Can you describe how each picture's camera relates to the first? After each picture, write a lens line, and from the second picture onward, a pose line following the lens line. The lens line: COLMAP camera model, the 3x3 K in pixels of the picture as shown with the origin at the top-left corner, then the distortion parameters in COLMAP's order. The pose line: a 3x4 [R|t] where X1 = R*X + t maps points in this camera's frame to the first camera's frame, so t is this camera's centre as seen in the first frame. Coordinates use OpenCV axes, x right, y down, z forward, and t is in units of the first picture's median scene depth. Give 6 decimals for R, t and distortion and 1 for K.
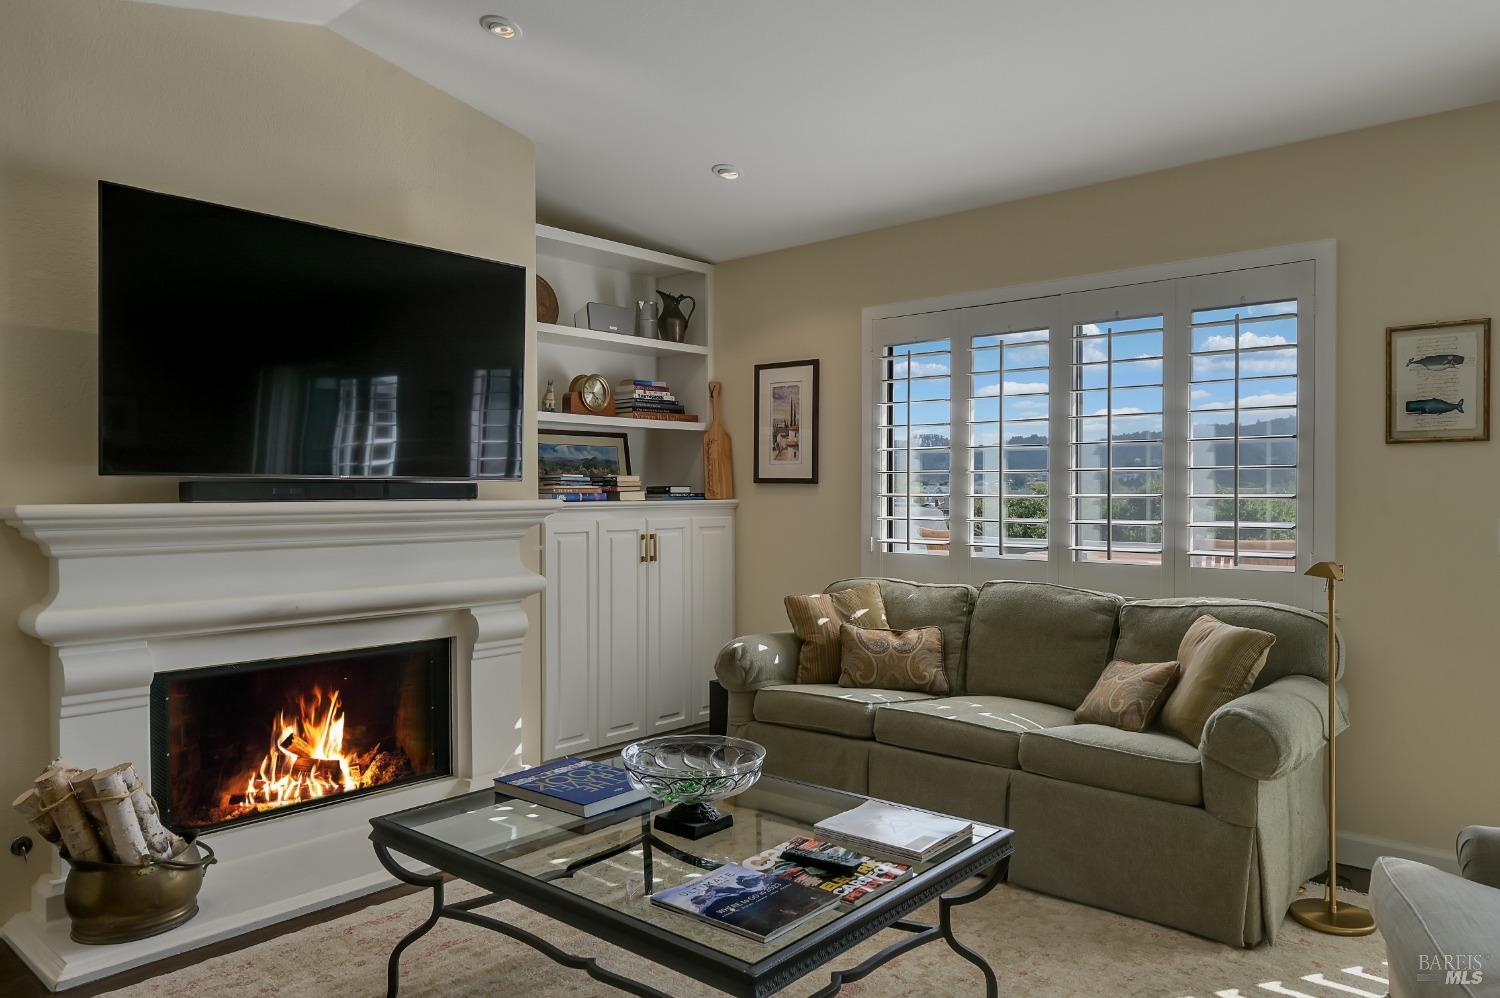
lens RADIAL K [[1020.2, 0, 749.6], [0, 1020.2, 499.1], [0, 0, 1]] dist [0.003087, -0.016112]
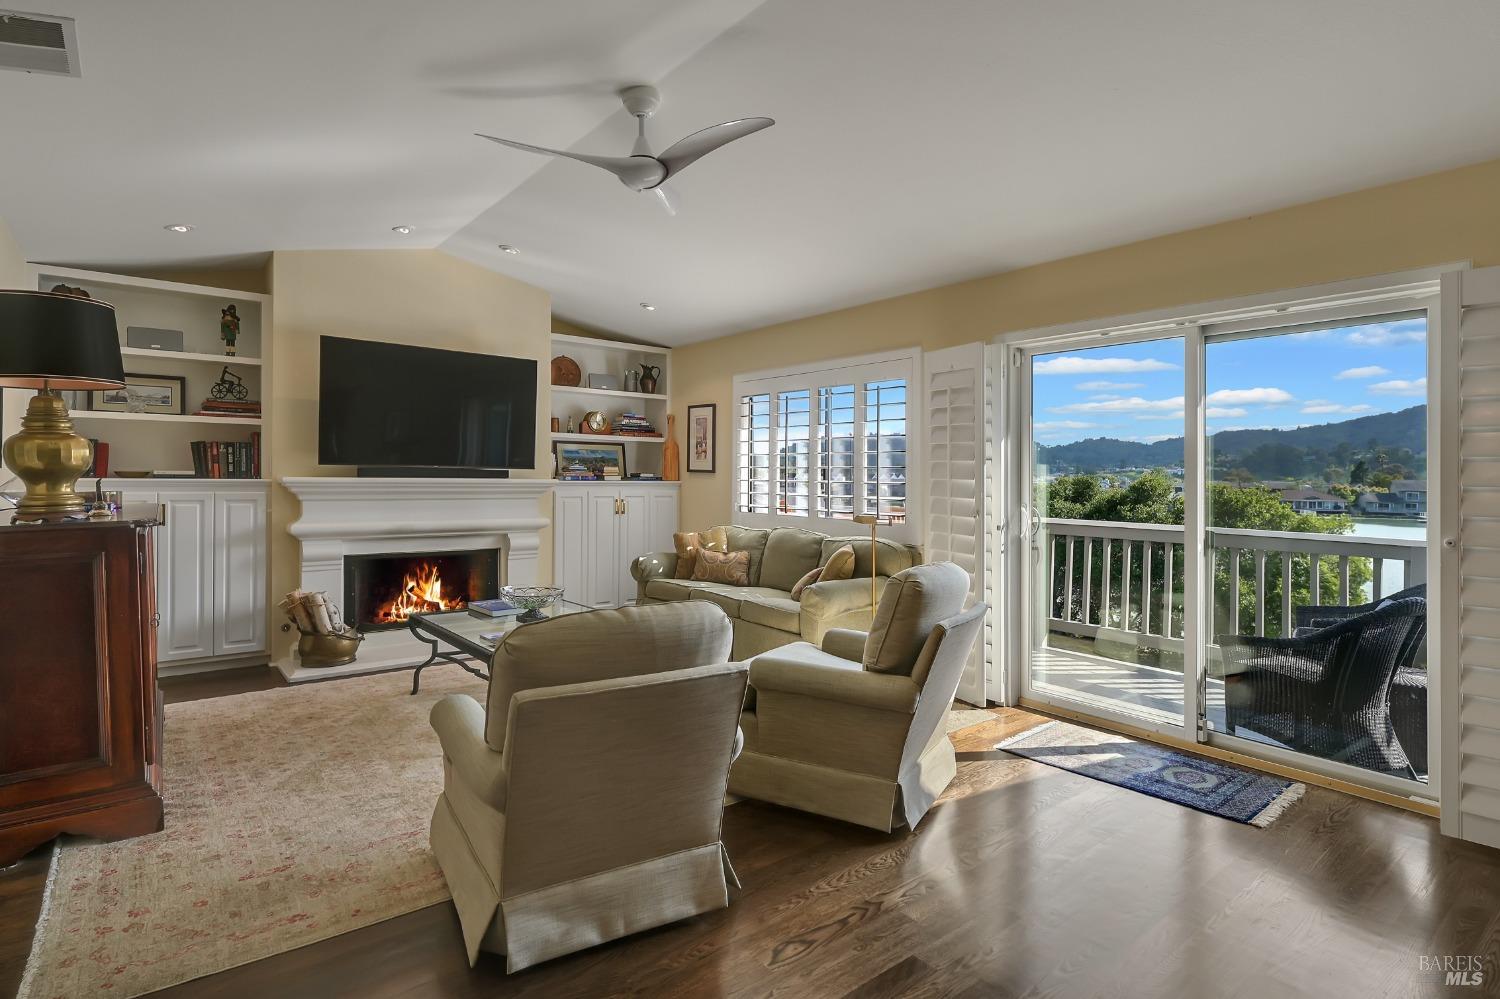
lens RADIAL K [[753.6, 0, 752.9], [0, 753.6, 487.4], [0, 0, 1]] dist [0.003403, 0.000915]
pose [[0.985608, 0.017232, -0.168165, 0.411471], [-0.016305, 0.999843, 0.006891, -0.000285], [0.168257, -0.004050, 0.985735, -0.339377]]
